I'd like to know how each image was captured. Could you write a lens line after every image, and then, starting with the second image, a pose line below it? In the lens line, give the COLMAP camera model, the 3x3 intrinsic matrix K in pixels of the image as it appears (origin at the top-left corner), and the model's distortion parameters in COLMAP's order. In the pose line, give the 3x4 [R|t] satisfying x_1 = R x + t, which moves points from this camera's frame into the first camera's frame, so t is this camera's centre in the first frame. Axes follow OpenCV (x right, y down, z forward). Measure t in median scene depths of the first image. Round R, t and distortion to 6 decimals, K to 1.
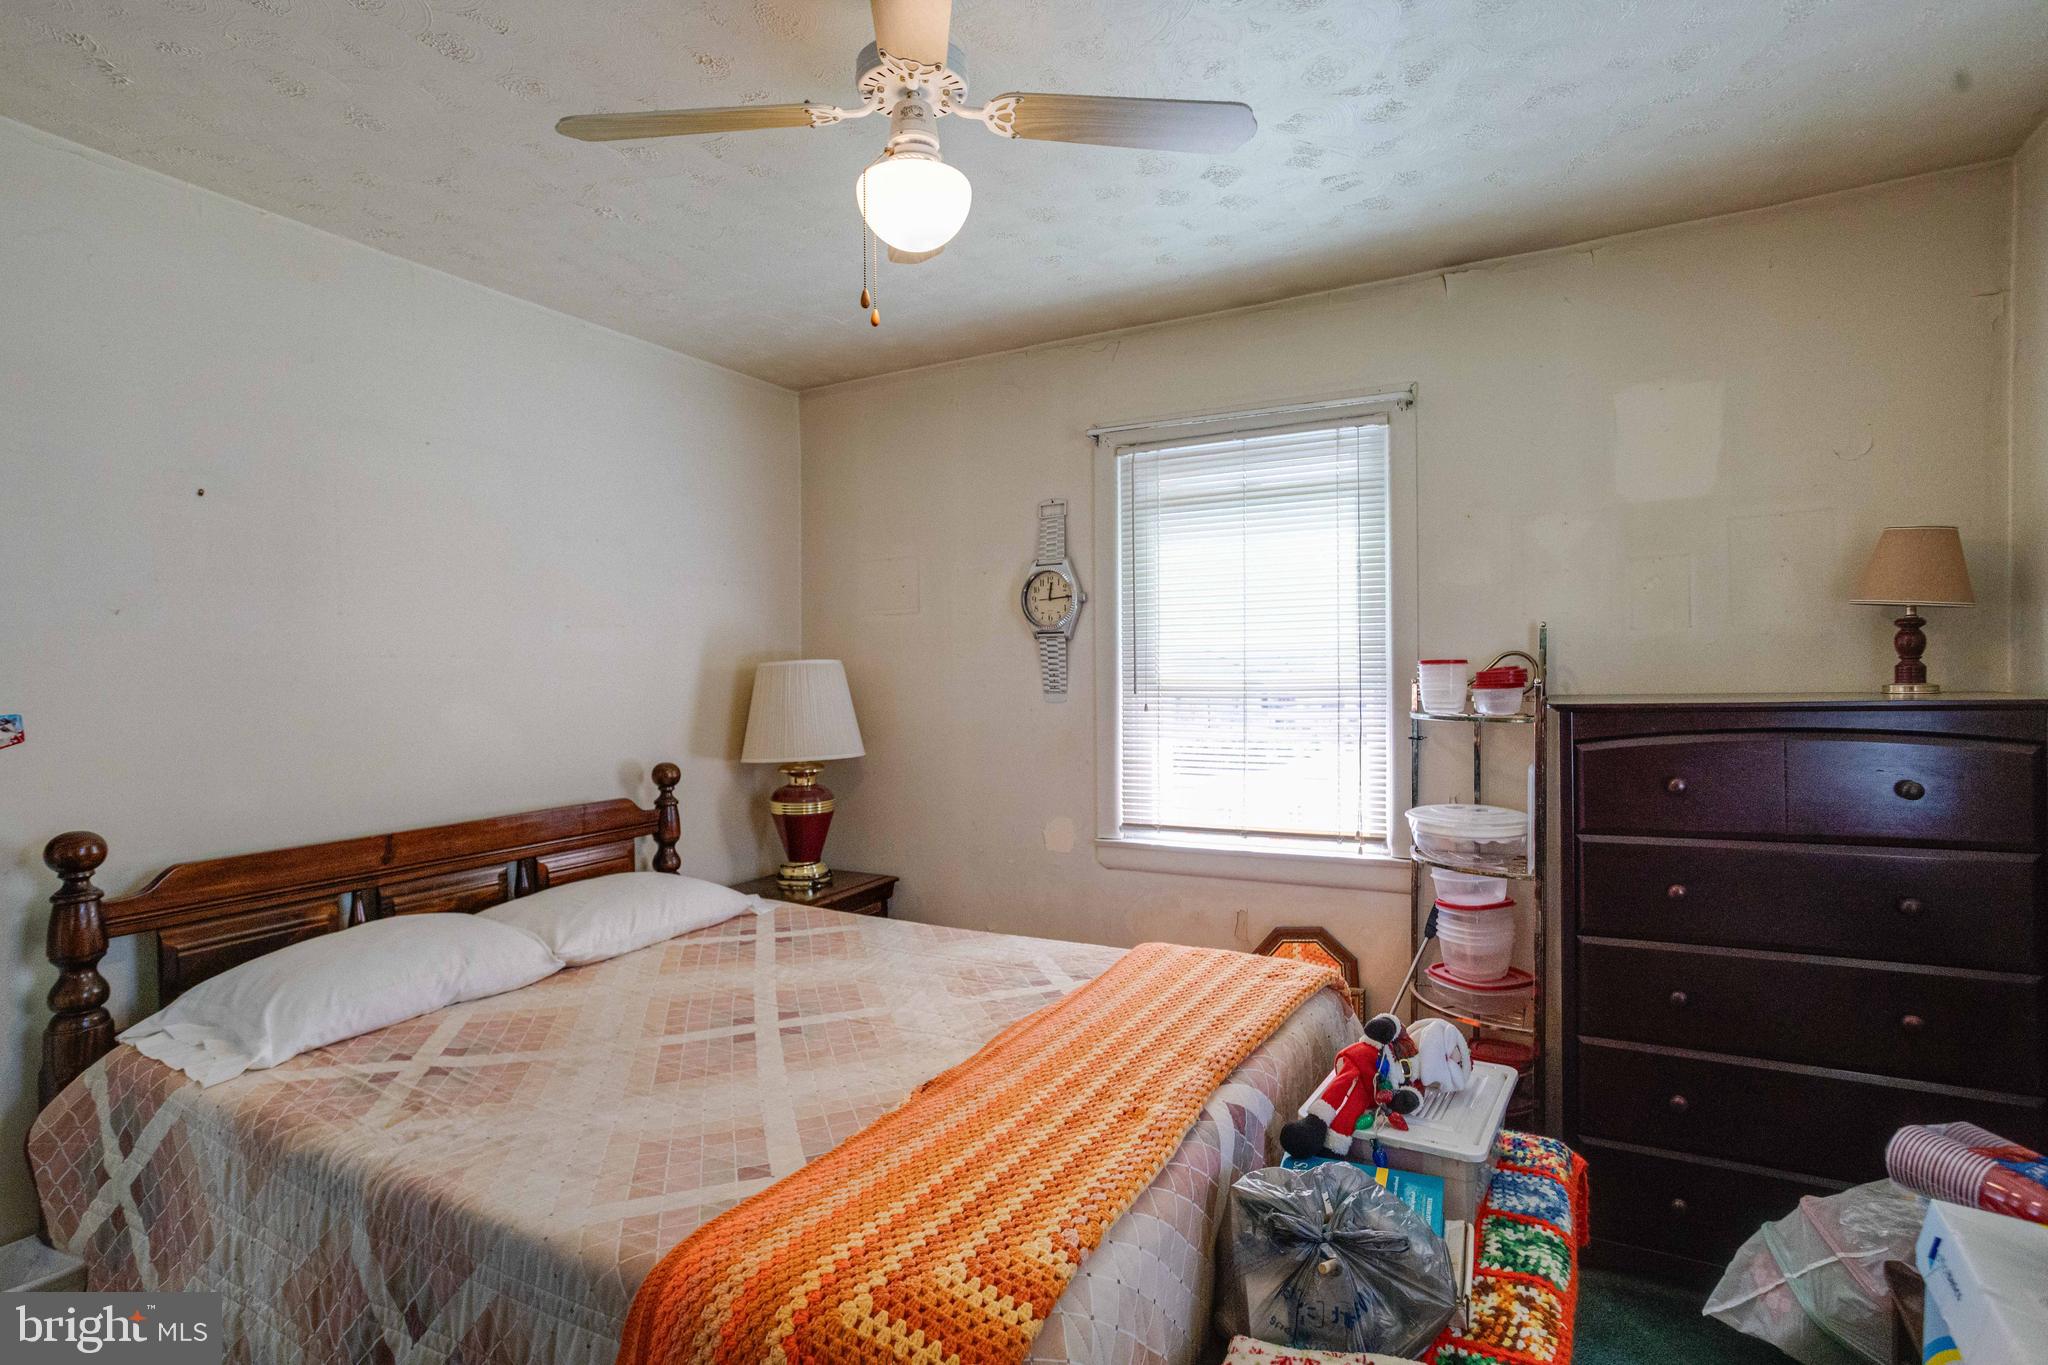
lens RADIAL K [[1020.7, 0, 1016.2], [0, 1020.7, 658.0], [0, 0, 1]] dist [-0.044682, 0.026715]
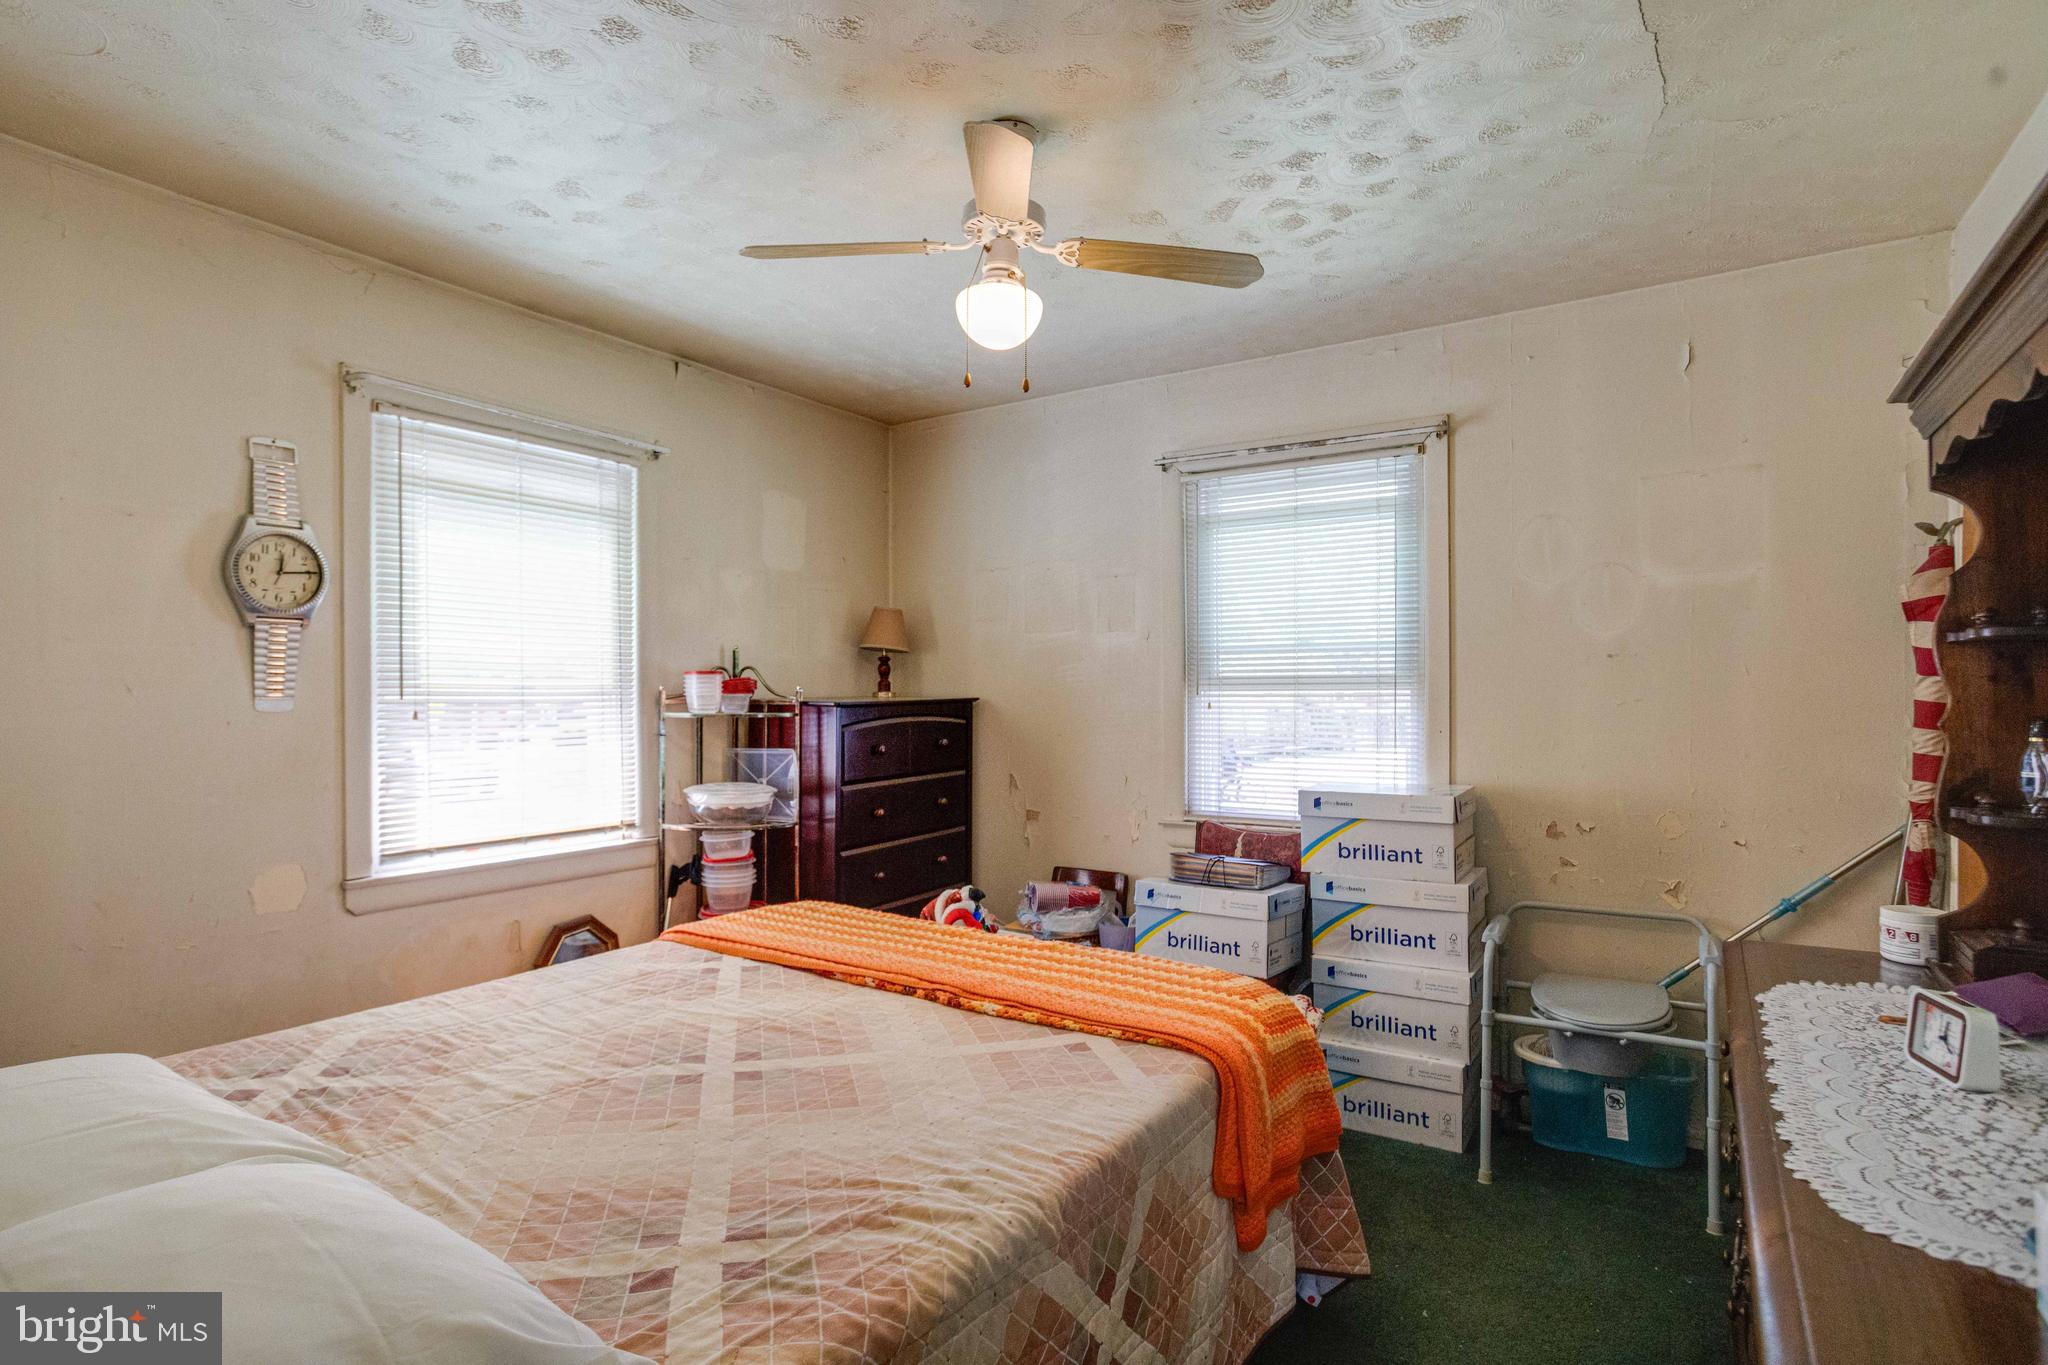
lens RADIAL K [[1020.7, 0, 1016.2], [0, 1020.7, 658.0], [0, 0, 1]] dist [-0.044682, 0.026715]
pose [[0.086416, 0.045536, 0.995218, -0.773110], [-0.014396, 0.998908, -0.044455, 0.034974], [-0.996155, -0.010486, 0.086977, 0.475863]]
